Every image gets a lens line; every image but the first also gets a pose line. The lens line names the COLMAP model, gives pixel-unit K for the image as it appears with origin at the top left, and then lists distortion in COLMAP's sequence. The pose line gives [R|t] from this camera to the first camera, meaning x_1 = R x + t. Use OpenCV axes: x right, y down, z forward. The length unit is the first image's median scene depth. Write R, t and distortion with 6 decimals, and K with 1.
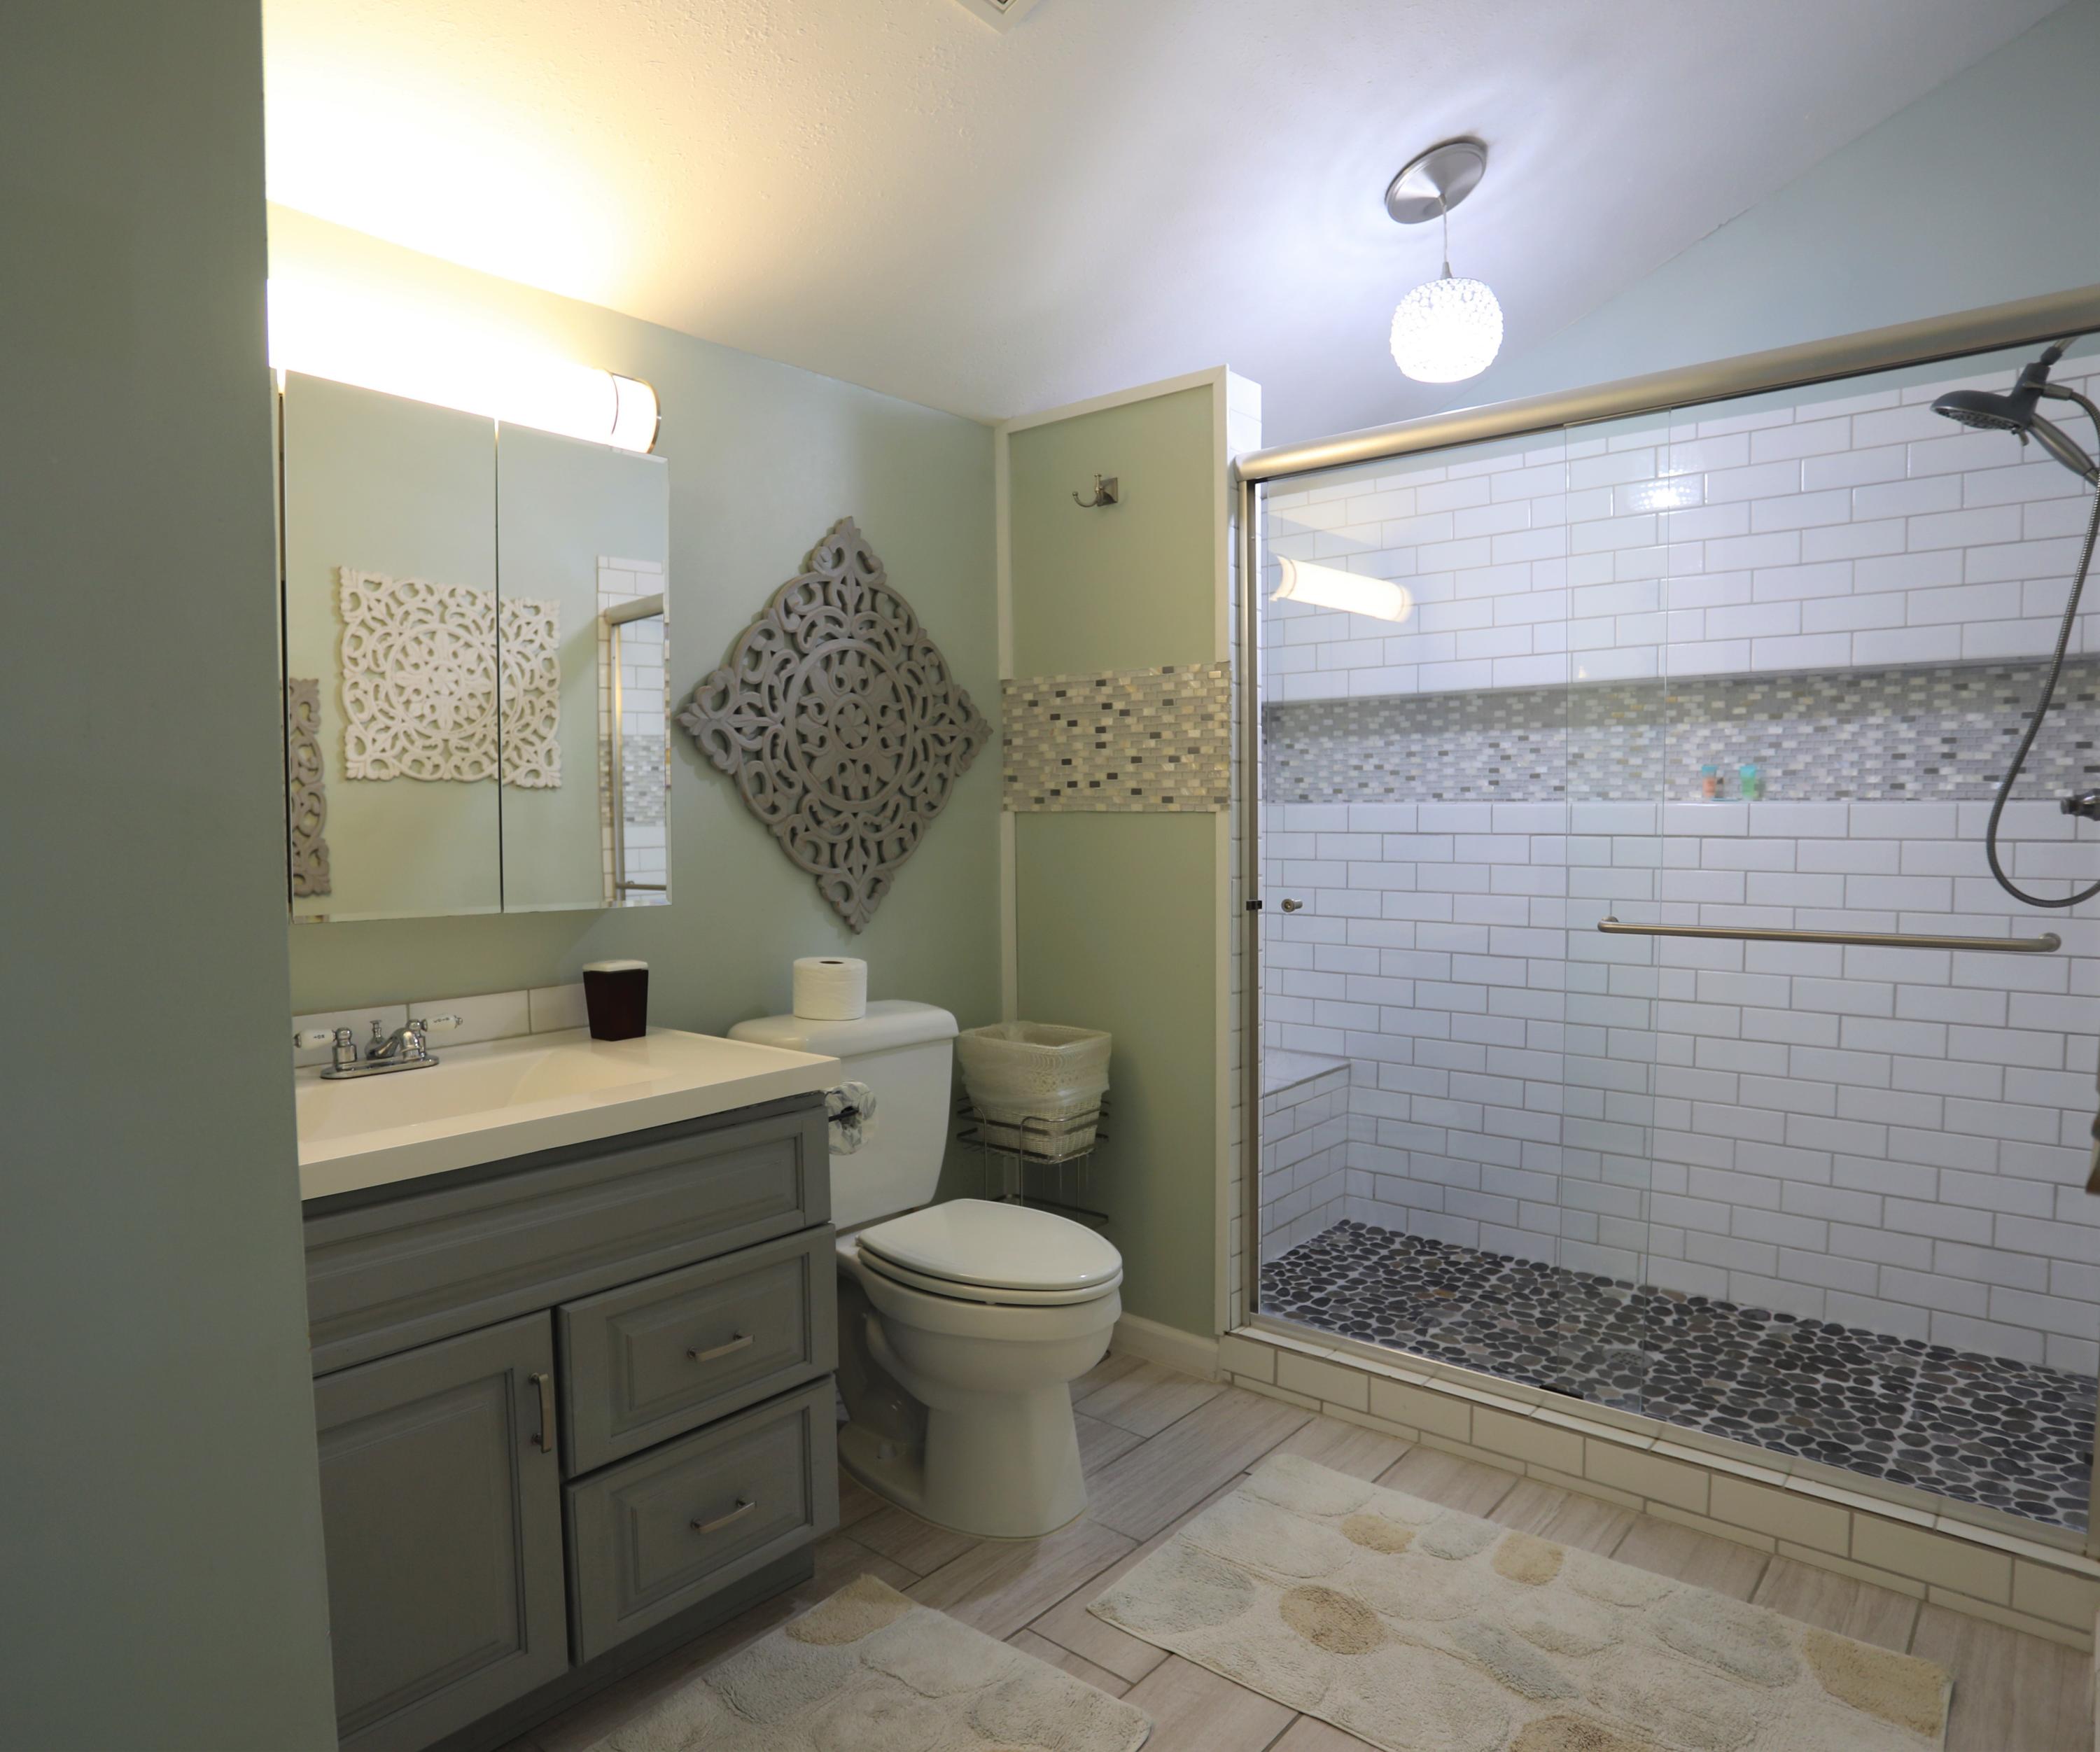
lens RADIAL K [[1315.3, 0, 1050.0], [0, 1315.3, 876.0], [0, 0, 1]] dist [-0.059657, 0.003405]
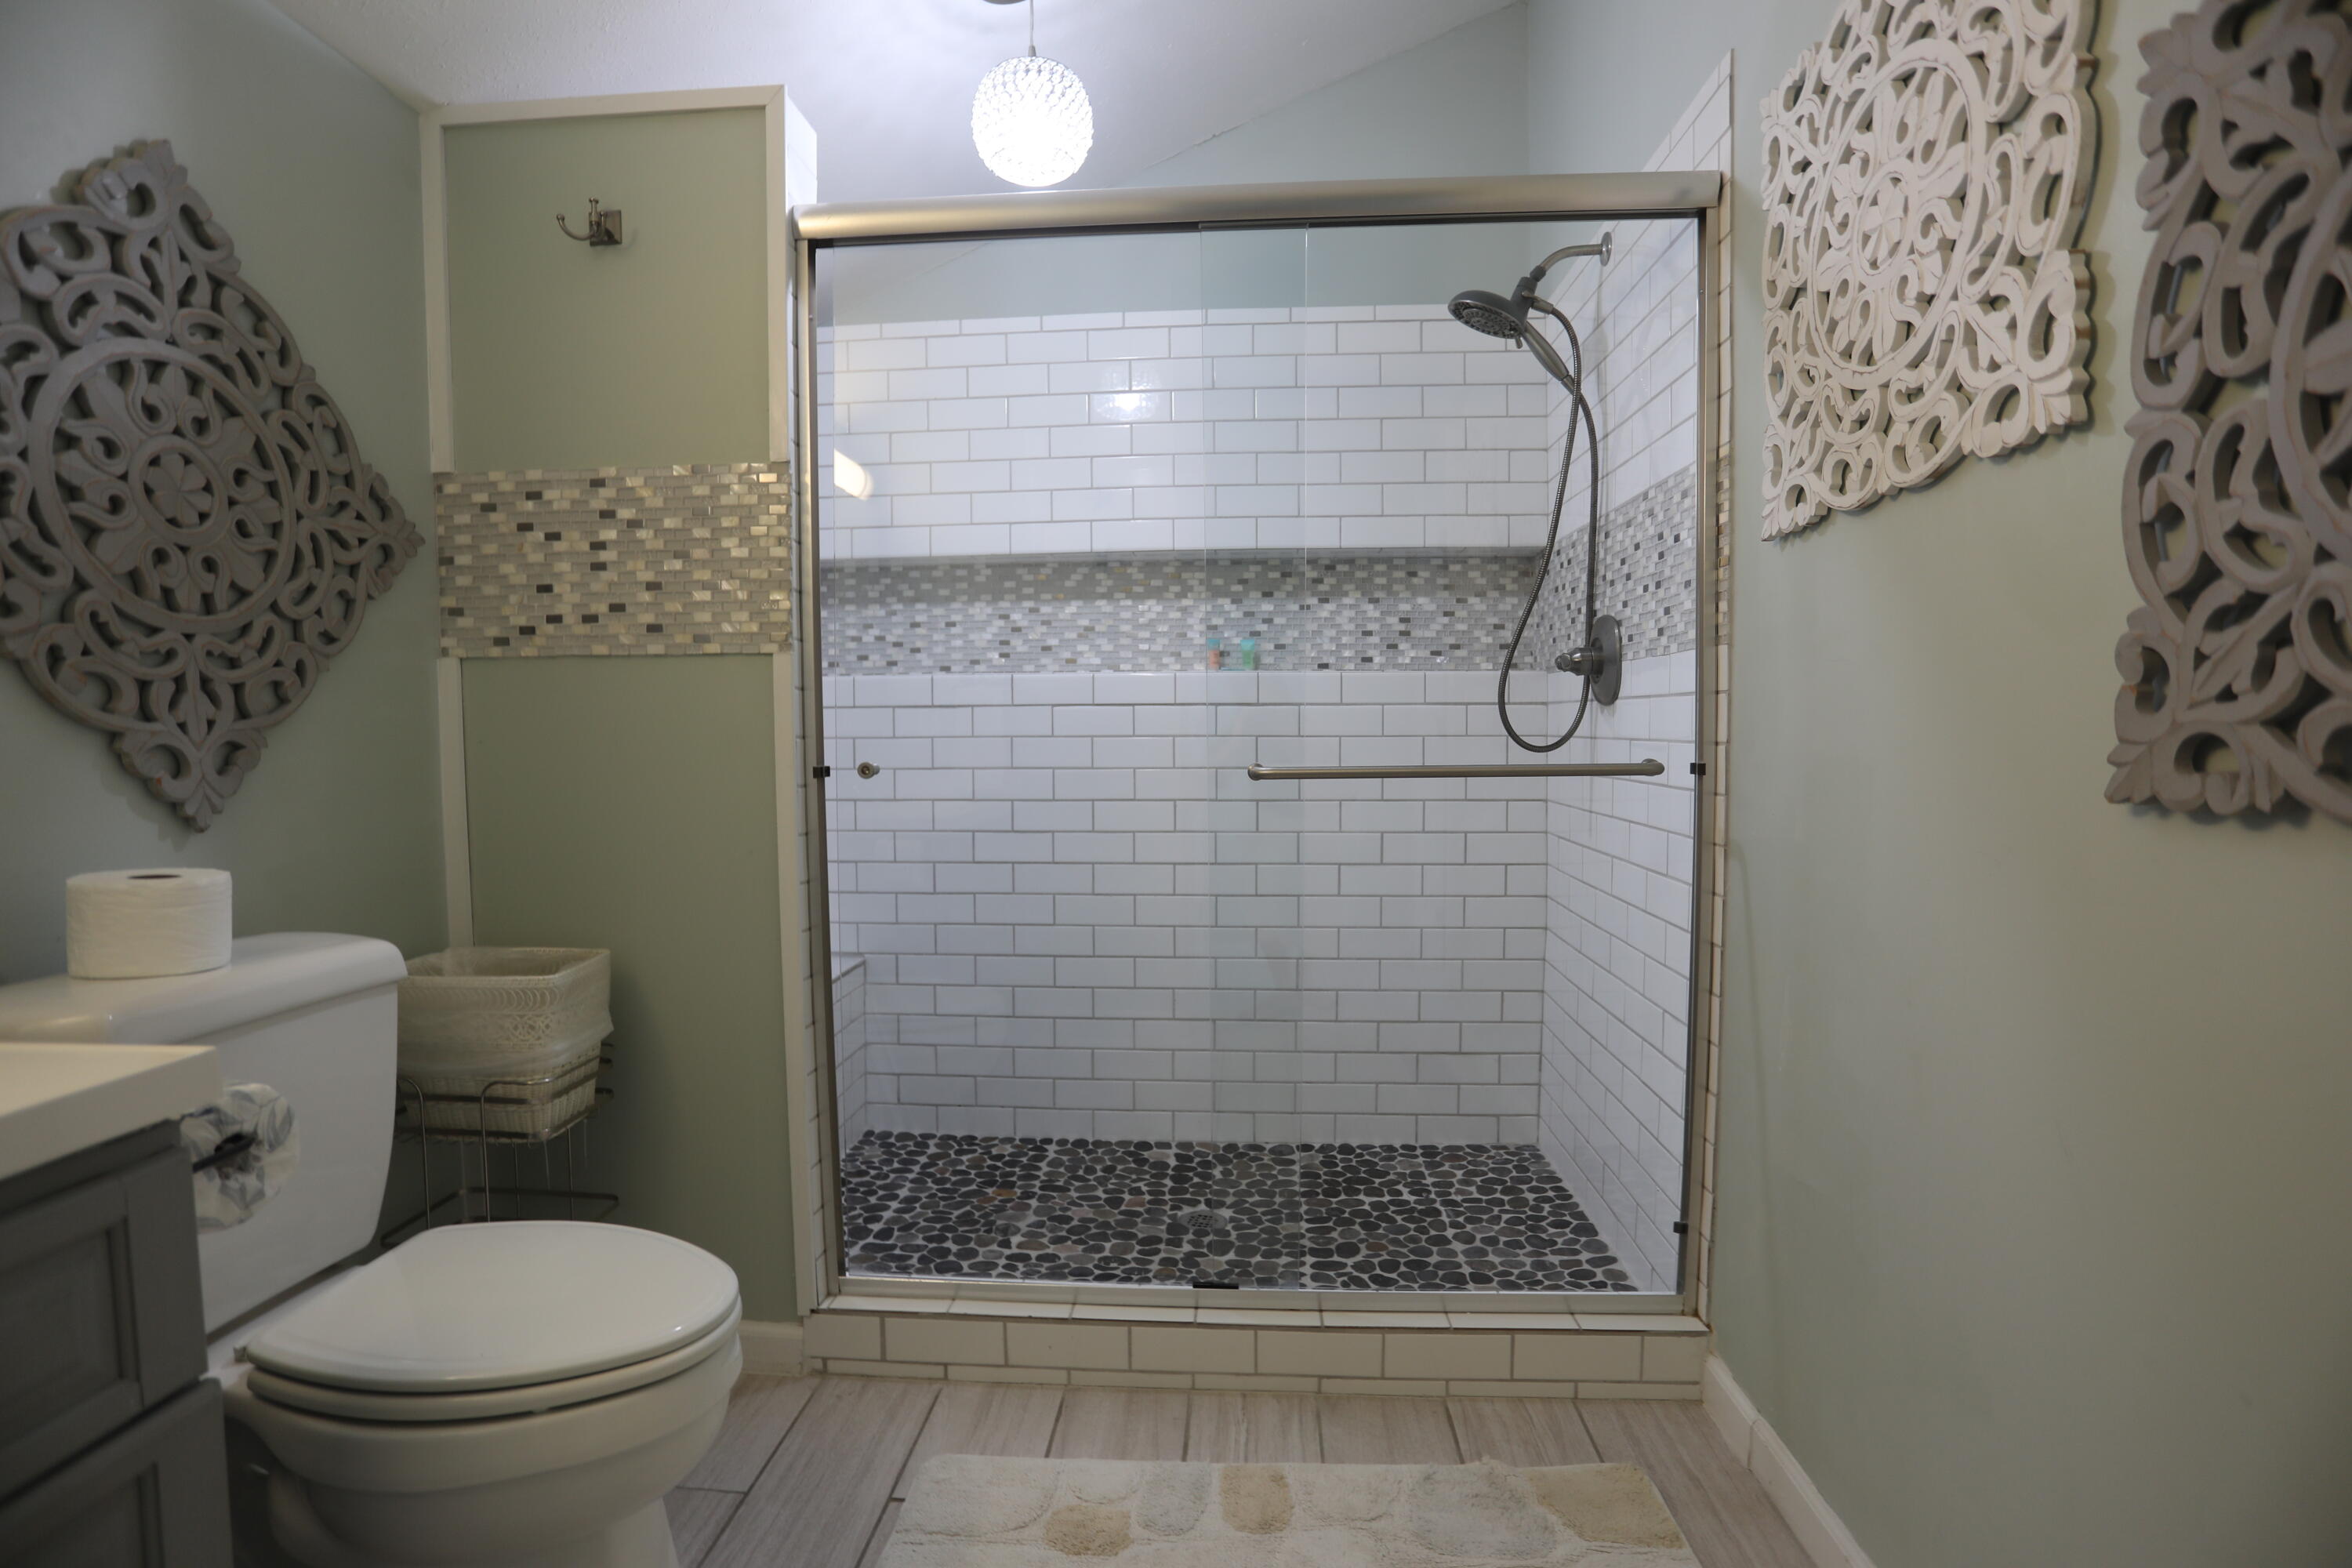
lens RADIAL K [[1147.3, 0, 1176.0], [0, 1147.3, 784.0], [0, 0, 1]] dist [-0.068671, 0.029115]
pose [[0.813152, -0.028775, 0.581340, -0.075417], [0.032640, 0.999460, 0.003816, 0.034551], [-0.581136, 0.015872, 0.813652, 0.314591]]
